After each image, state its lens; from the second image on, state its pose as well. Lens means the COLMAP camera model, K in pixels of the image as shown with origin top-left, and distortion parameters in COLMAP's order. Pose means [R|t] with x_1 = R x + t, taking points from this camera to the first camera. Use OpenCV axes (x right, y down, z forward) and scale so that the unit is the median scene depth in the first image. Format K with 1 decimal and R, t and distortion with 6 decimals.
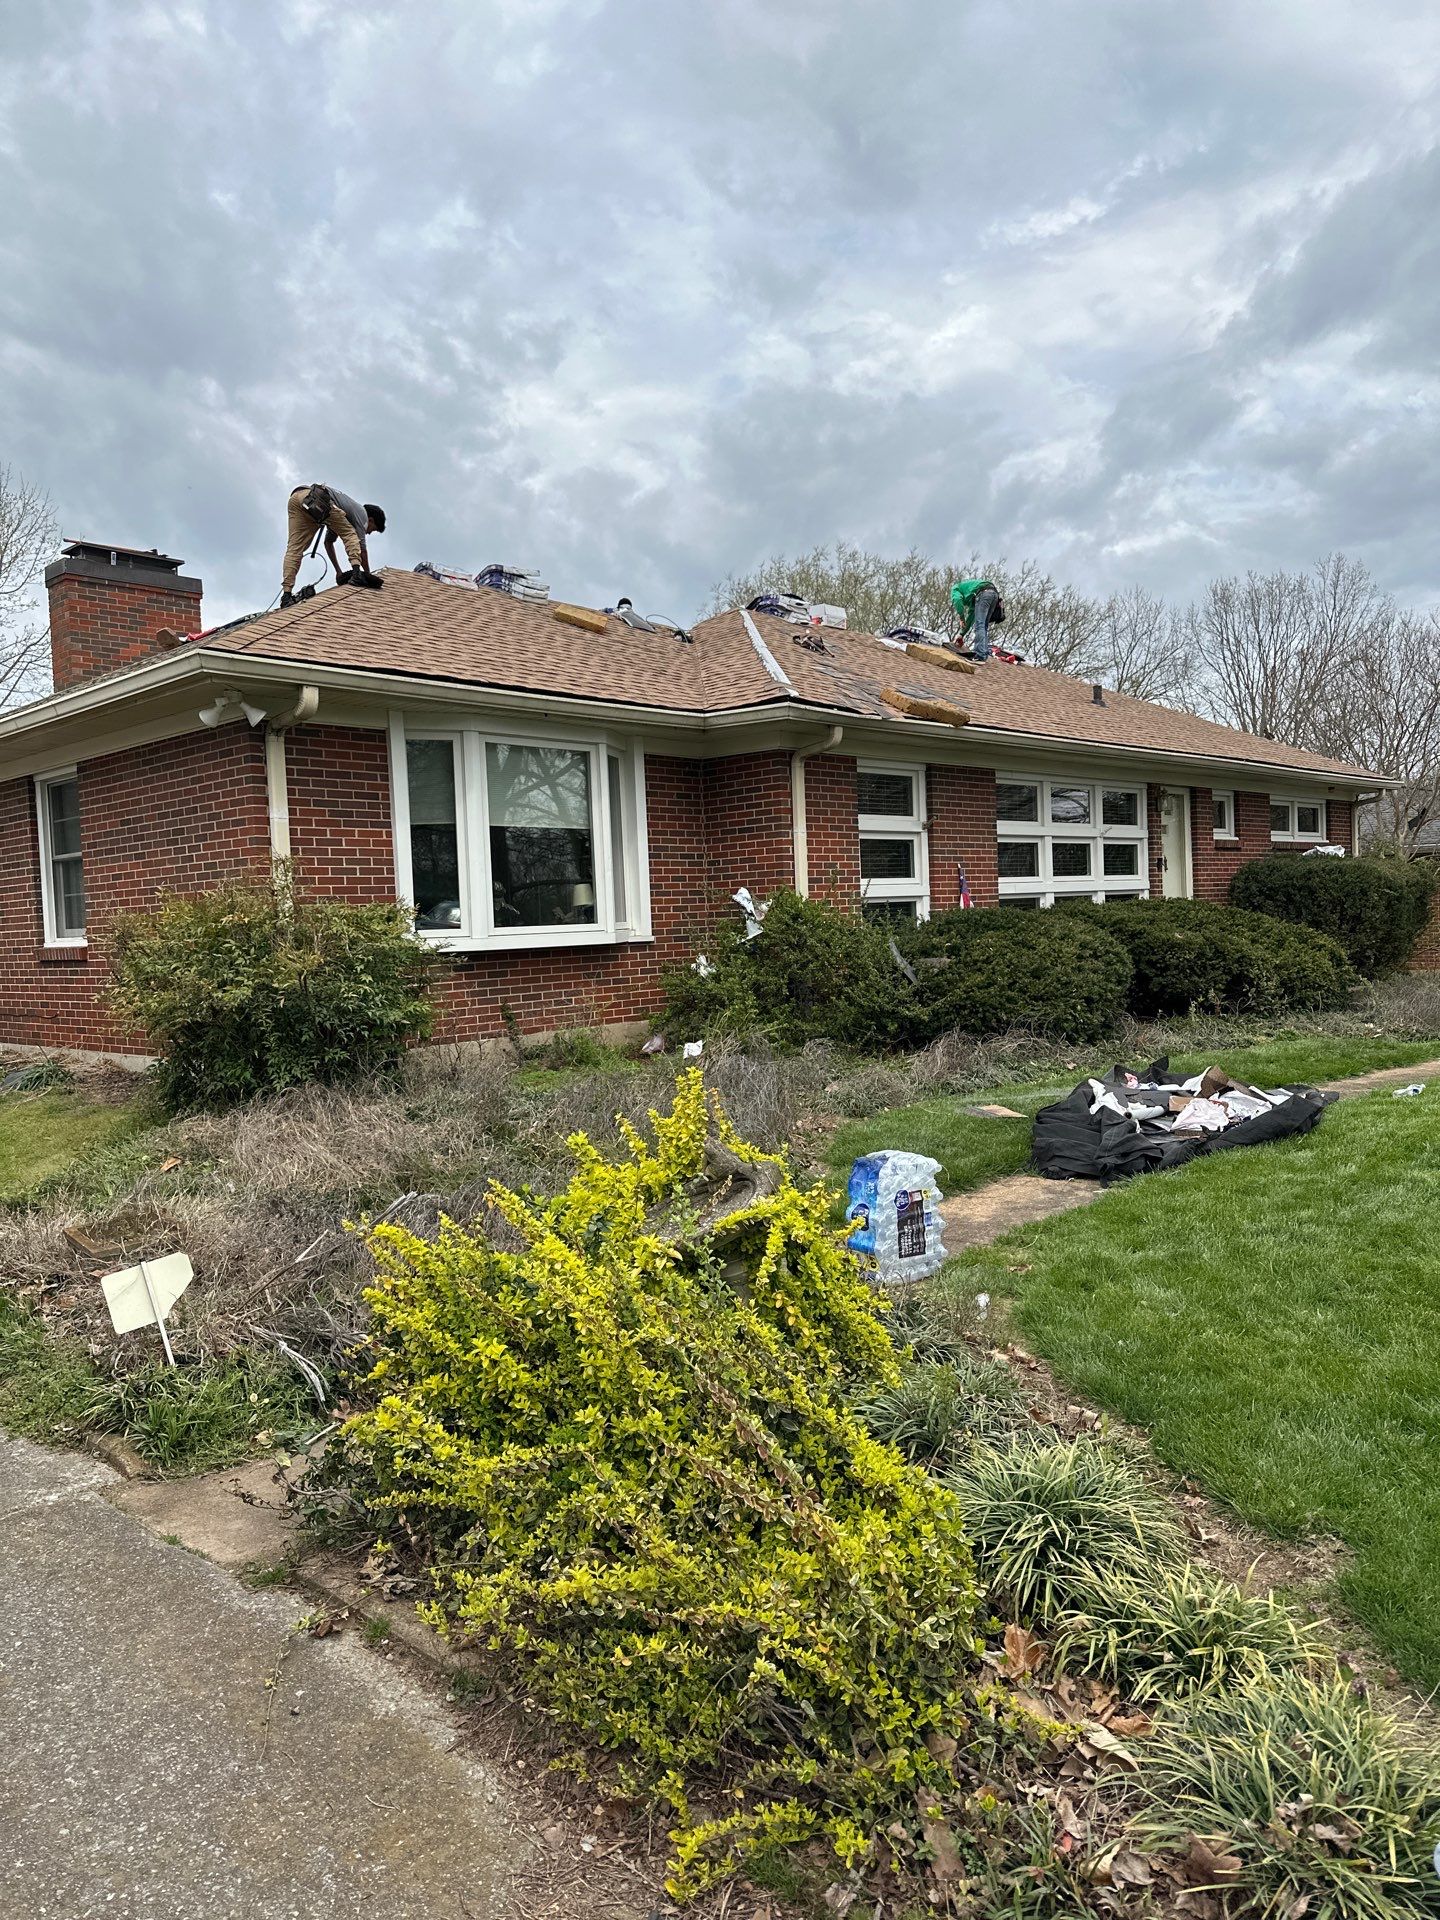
lens RADIAL K [[1315.4, 0, 708.2], [0, 1315.4, 993.2], [0, 0, 1]] dist [0.009981, -0.002721]
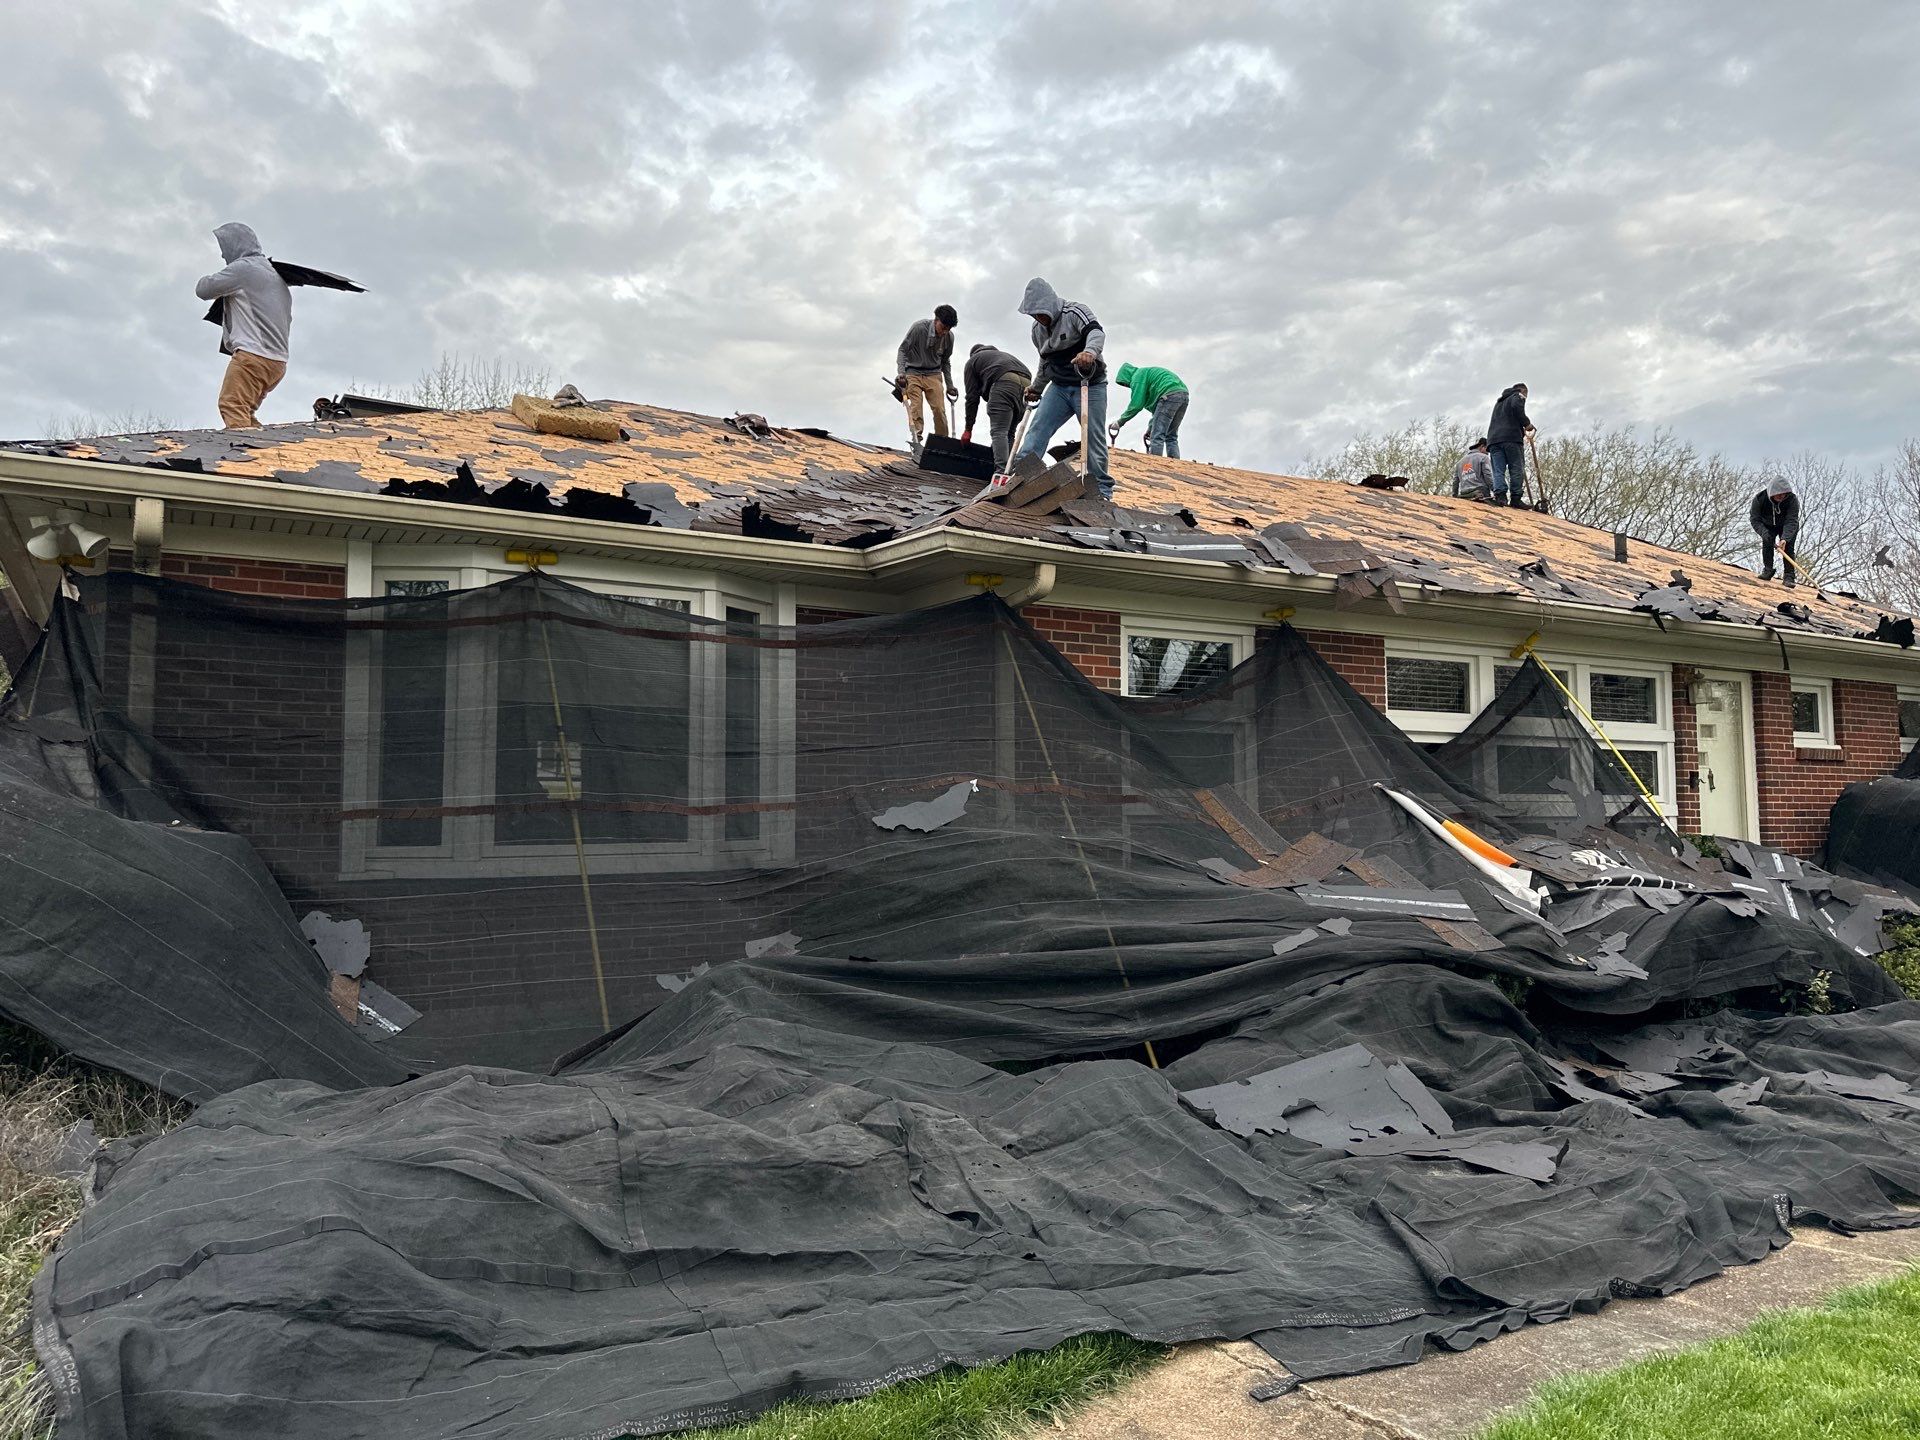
lens RADIAL K [[1285.6, 0, 960.0], [0, 1285.6, 720.0], [0, 0, 1]] dist [-0.034304, -0.001060]
pose [[0.953382, 0.022726, -0.300910, 0.177559], [-0.059440, 0.991767, -0.113422, -0.031763], [0.295856, 0.126020, 0.946884, 0.258389]]
